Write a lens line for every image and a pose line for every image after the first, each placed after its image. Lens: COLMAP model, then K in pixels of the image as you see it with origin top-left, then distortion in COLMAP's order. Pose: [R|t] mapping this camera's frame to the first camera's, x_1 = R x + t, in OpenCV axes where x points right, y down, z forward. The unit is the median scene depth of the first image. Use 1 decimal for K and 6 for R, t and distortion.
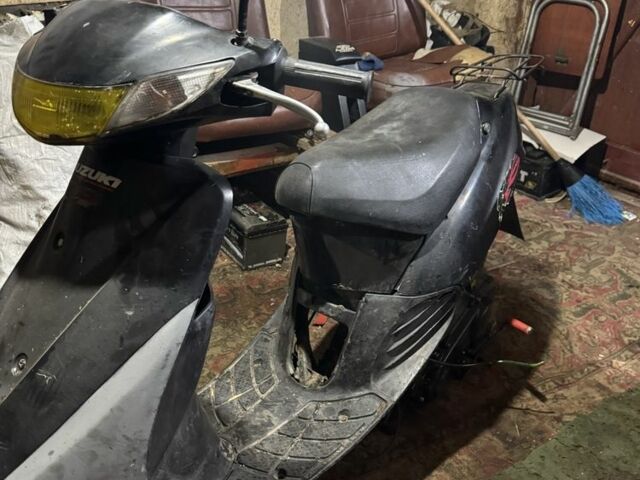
lens RADIAL K [[596.4, 0, 320.0], [0, 596.4, 240.0], [0, 0, 1]] dist [0.146365, -0.302433]
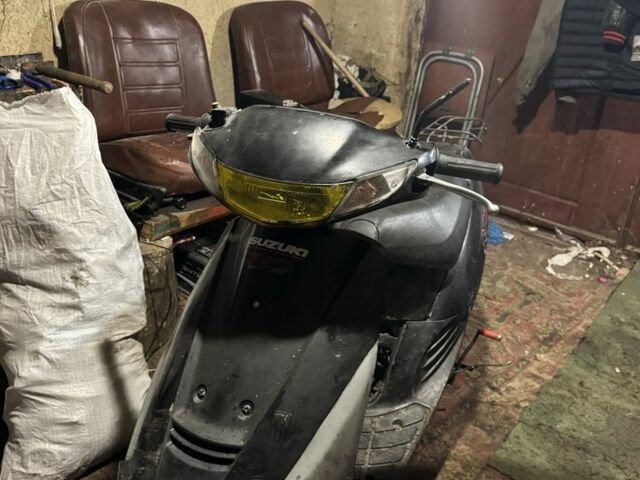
lens RADIAL K [[596.4, 0, 320.0], [0, 596.4, 240.0], [0, 0, 1]] dist [0.146365, -0.302433]
pose [[0.955807, -0.060769, 0.287645, -0.357725], [0.070966, 0.997162, -0.025145, -0.047737], [-0.285301, 0.044447, 0.957407, -0.105933]]
